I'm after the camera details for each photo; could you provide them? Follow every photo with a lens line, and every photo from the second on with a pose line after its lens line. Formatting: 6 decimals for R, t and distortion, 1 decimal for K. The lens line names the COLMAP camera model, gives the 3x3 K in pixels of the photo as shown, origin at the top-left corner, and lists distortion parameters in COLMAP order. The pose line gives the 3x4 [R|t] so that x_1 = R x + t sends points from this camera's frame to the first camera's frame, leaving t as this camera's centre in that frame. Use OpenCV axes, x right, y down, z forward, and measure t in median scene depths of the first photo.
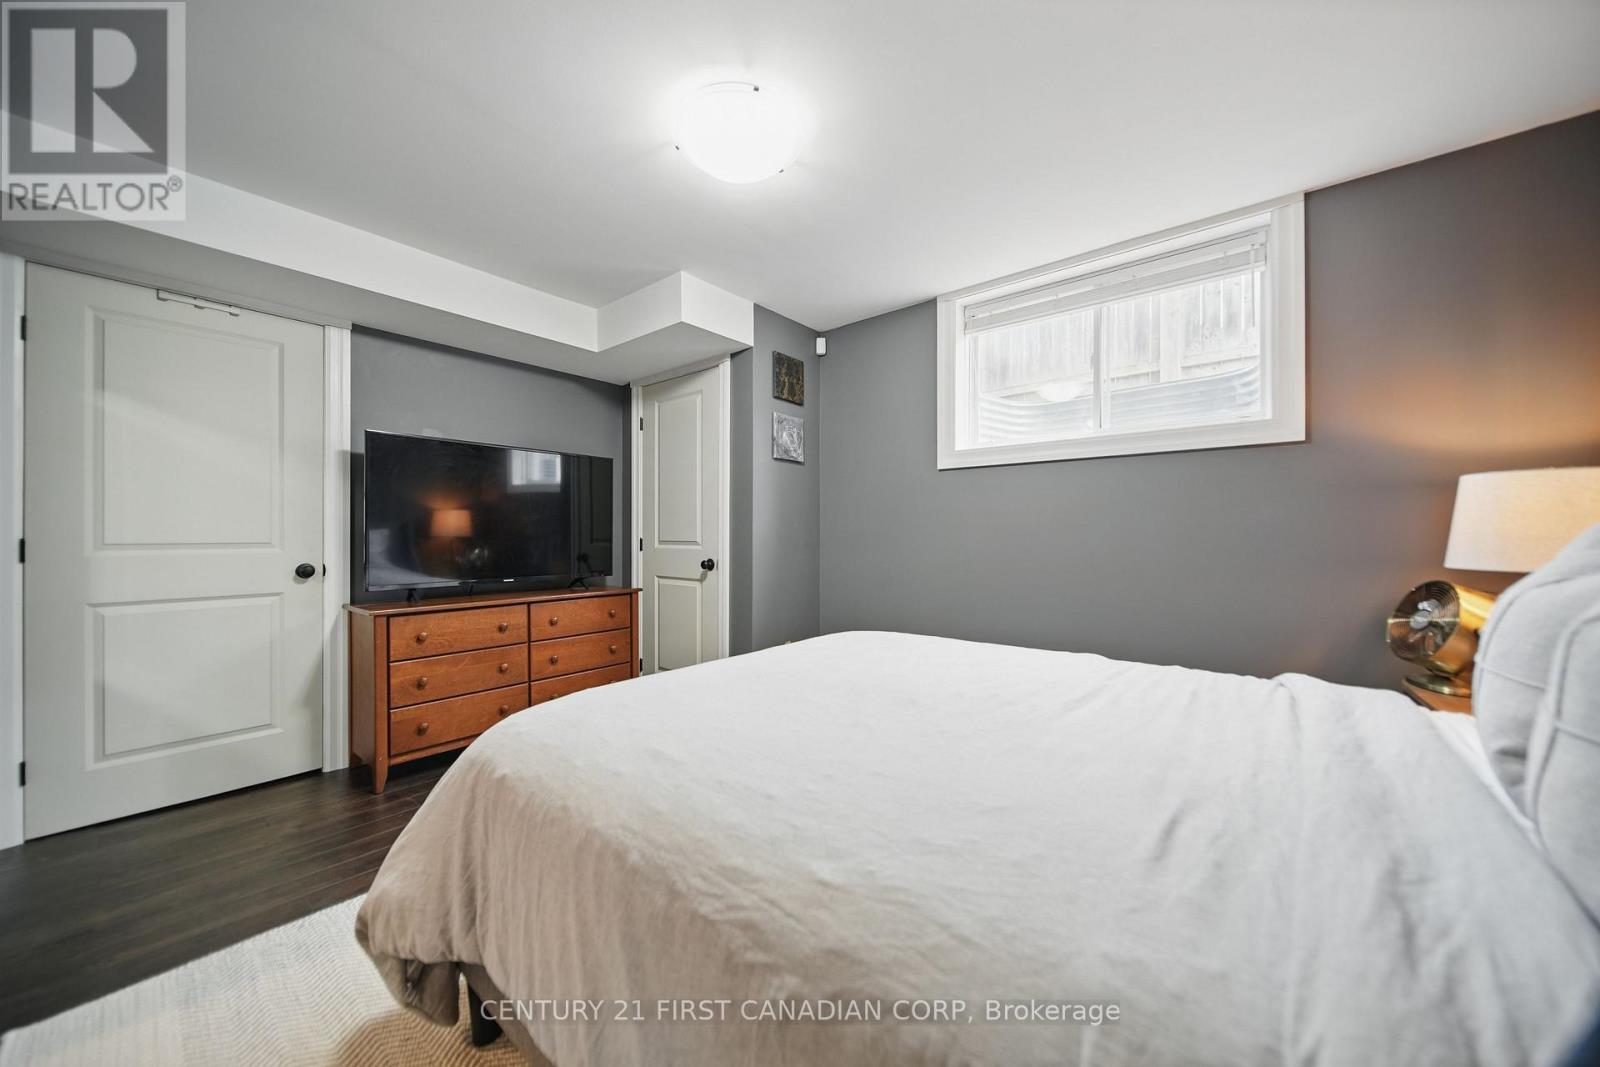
lens RADIAL K [[570.2, 0, 807.5], [0, 570.2, 534.1], [0, 0, 1]] dist [-0.002953, 0.000267]
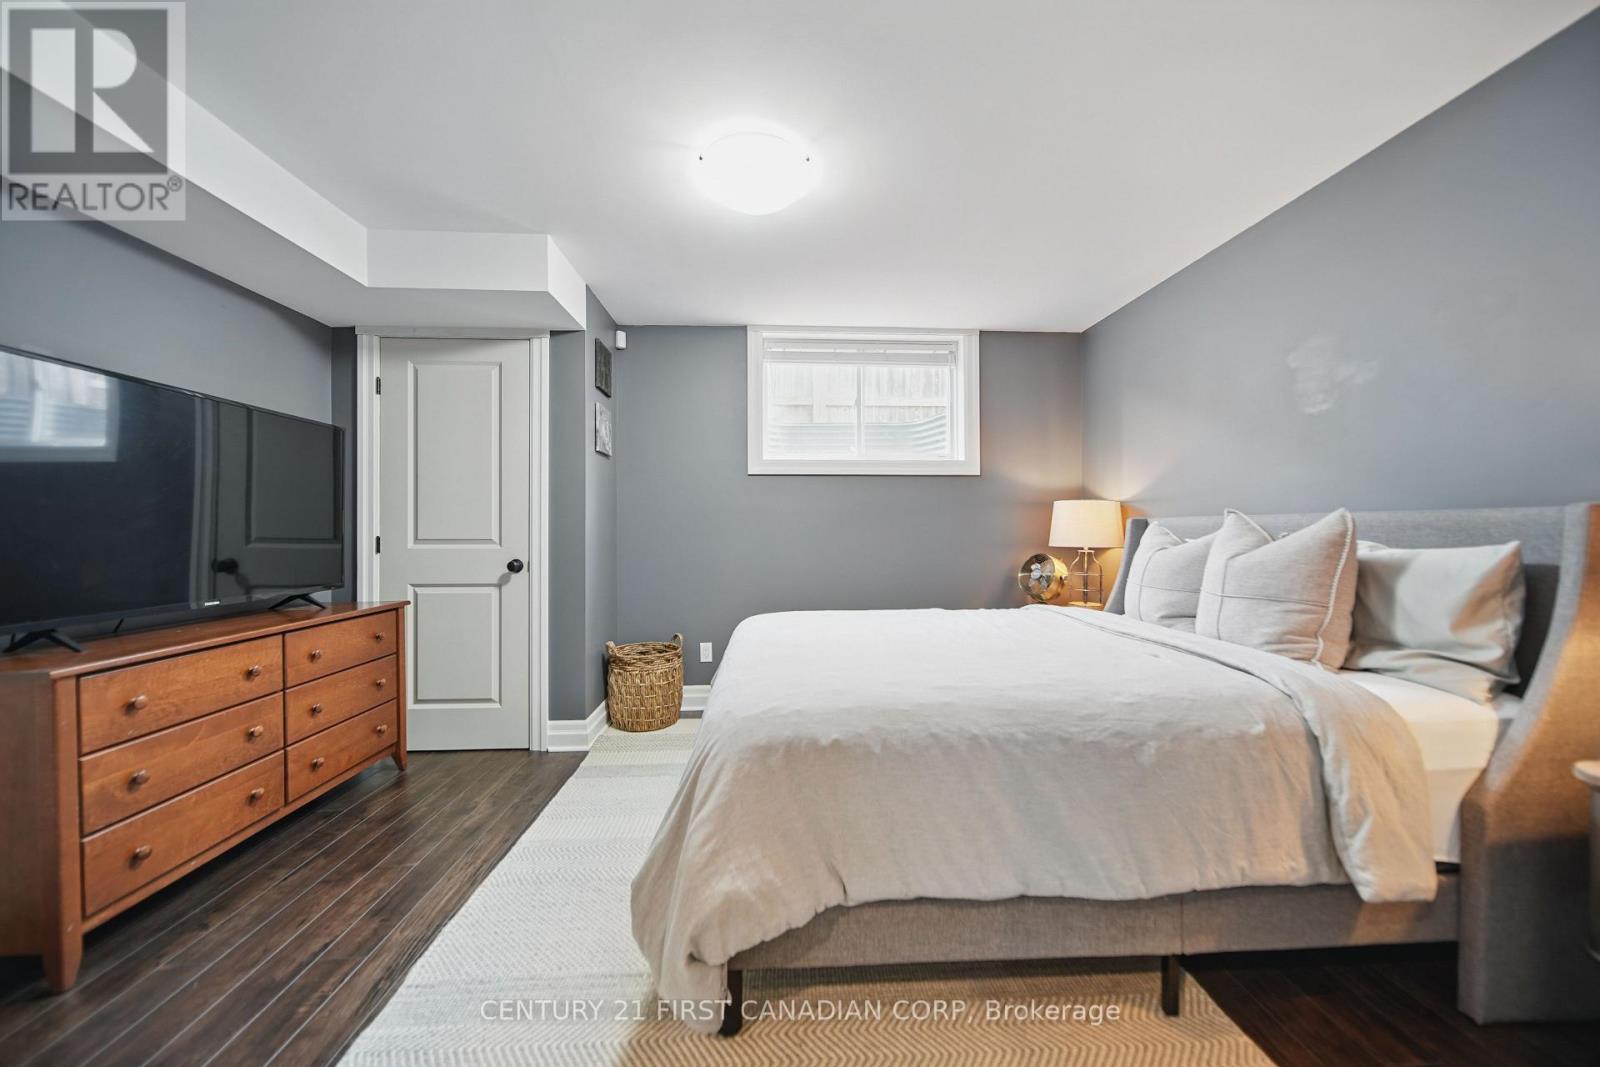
lens RADIAL K [[570.2, 0, 815.2], [0, 570.2, 529.1], [0, 0, 1]] dist [-0.002953, 0.000267]
pose [[0.731508, -0.000913, 0.681832, -0.487803], [0.001190, 0.999999, 0.000062, -0.002454], [-0.681832, 0.000766, 0.731509, 0.063041]]
